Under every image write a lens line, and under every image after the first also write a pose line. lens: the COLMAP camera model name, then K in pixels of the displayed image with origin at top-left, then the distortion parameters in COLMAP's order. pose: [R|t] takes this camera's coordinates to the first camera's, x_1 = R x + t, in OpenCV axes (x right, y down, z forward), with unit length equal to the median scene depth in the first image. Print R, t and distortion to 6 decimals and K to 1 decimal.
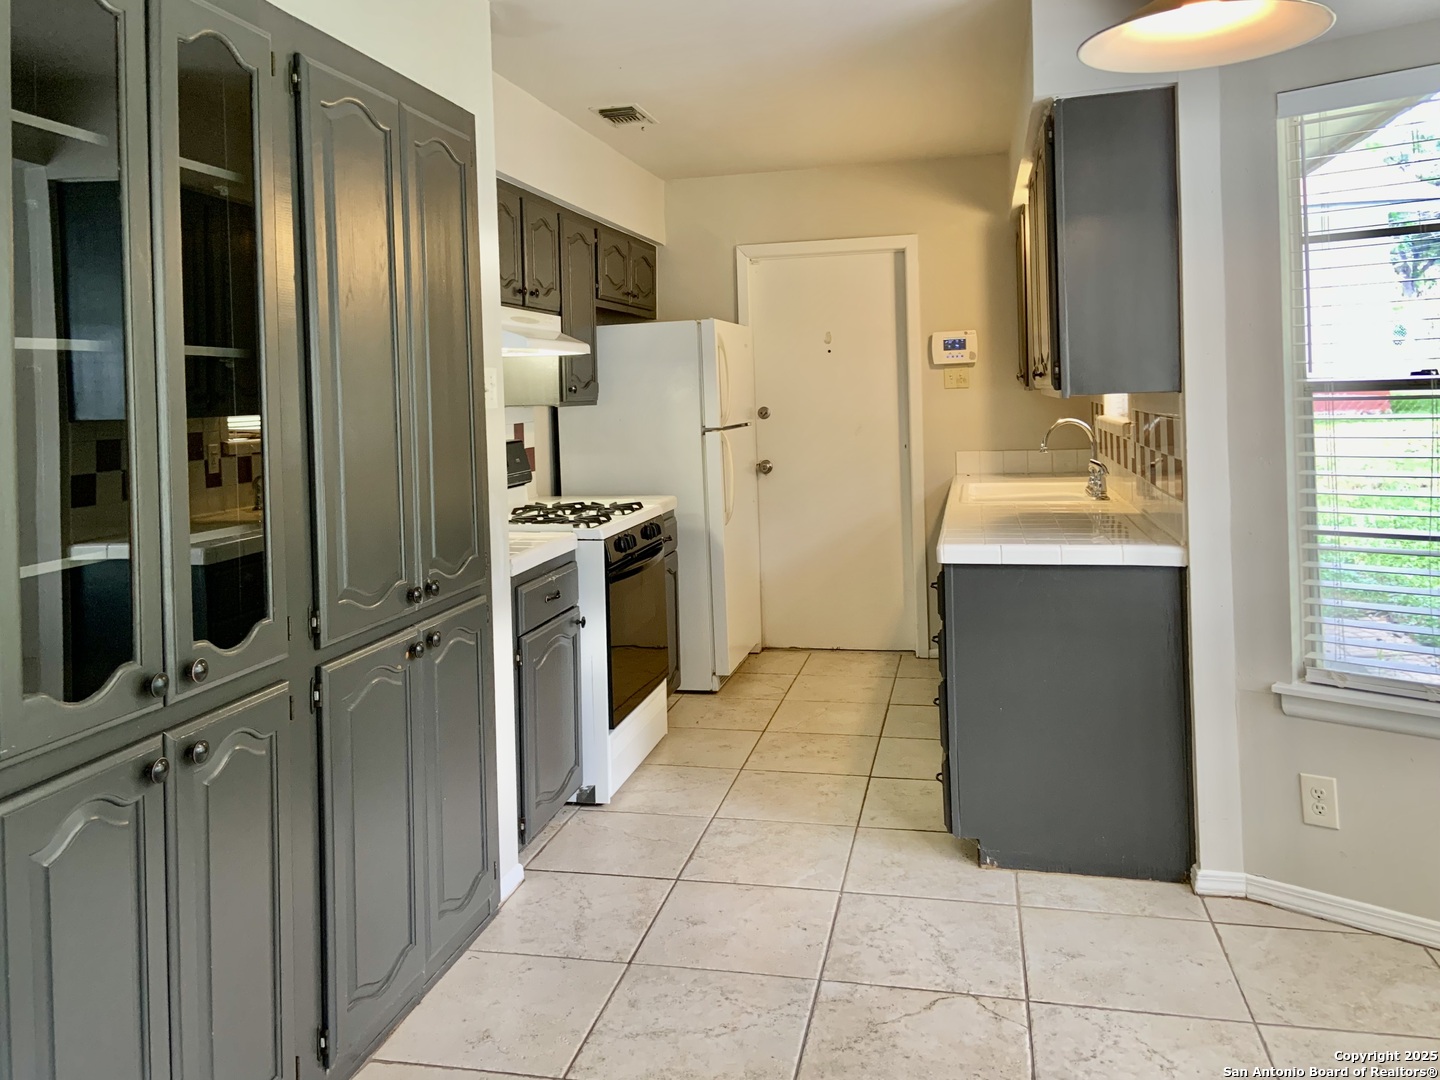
lens RADIAL K [[1097.9, 0, 697.9], [0, 1097.9, 553.6], [0, 0, 1]] dist [0.100246, -0.123895]
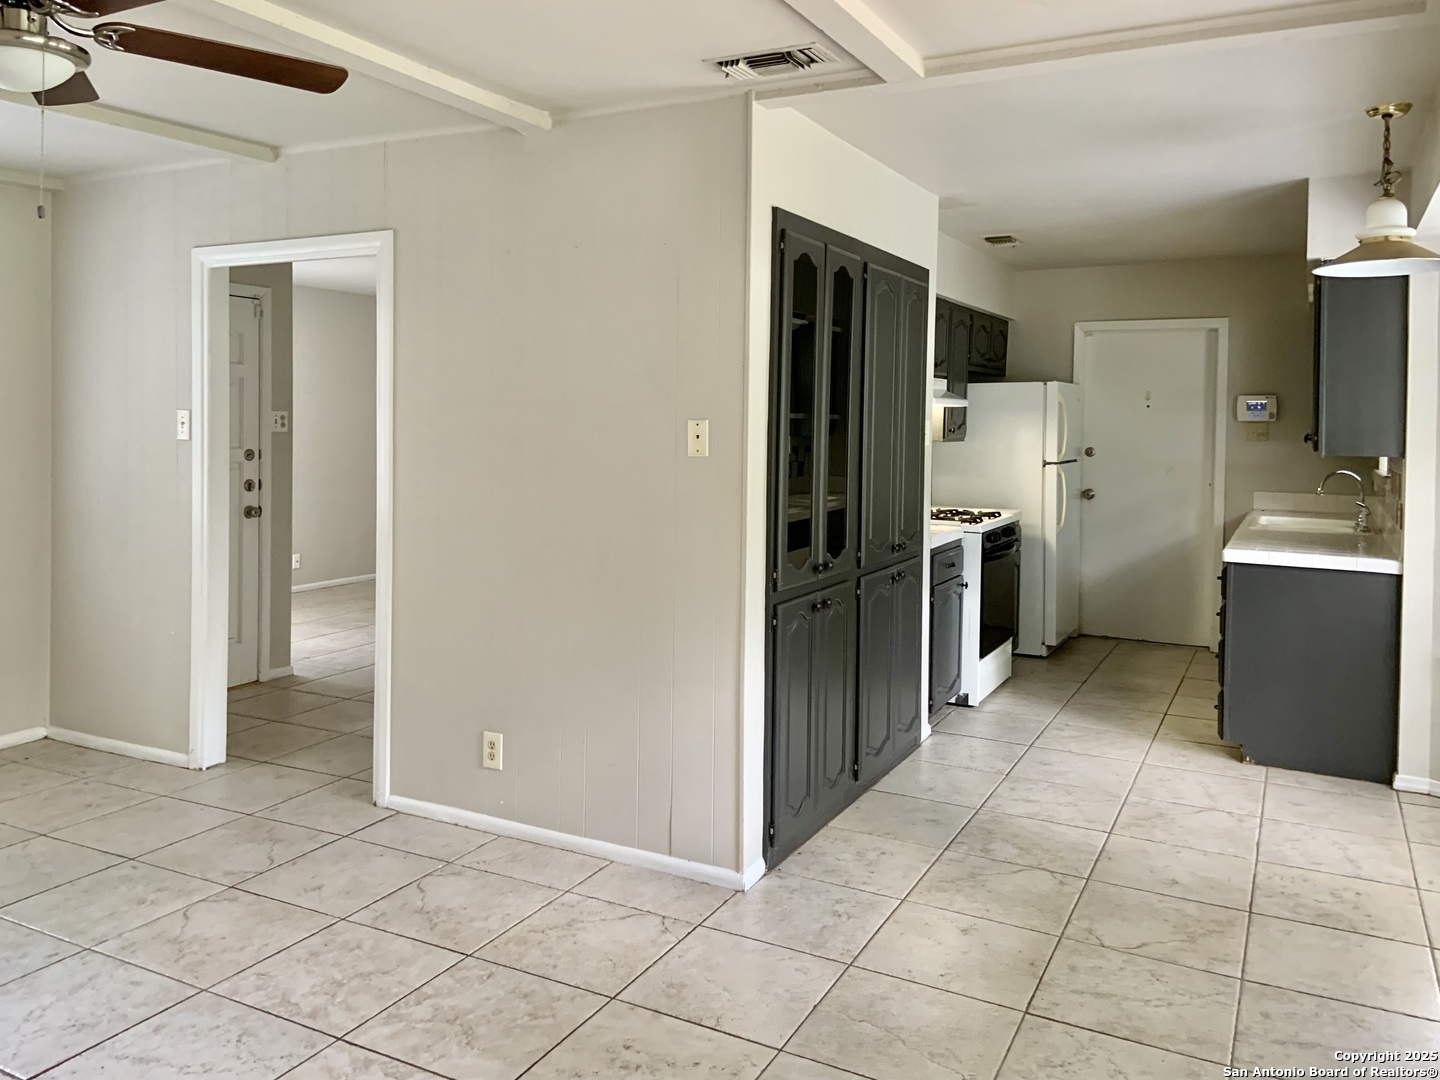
lens RADIAL K [[1131.6, 0, 696.9], [0, 1131.6, 501.7], [0, 0, 1]] dist [0.112443, -0.137607]
pose [[0.968675, 0.063921, -0.239963, -0.094739], [-0.079875, 0.995154, -0.057349, 0.067283], [0.235134, 0.074719, 0.969087, -0.626456]]
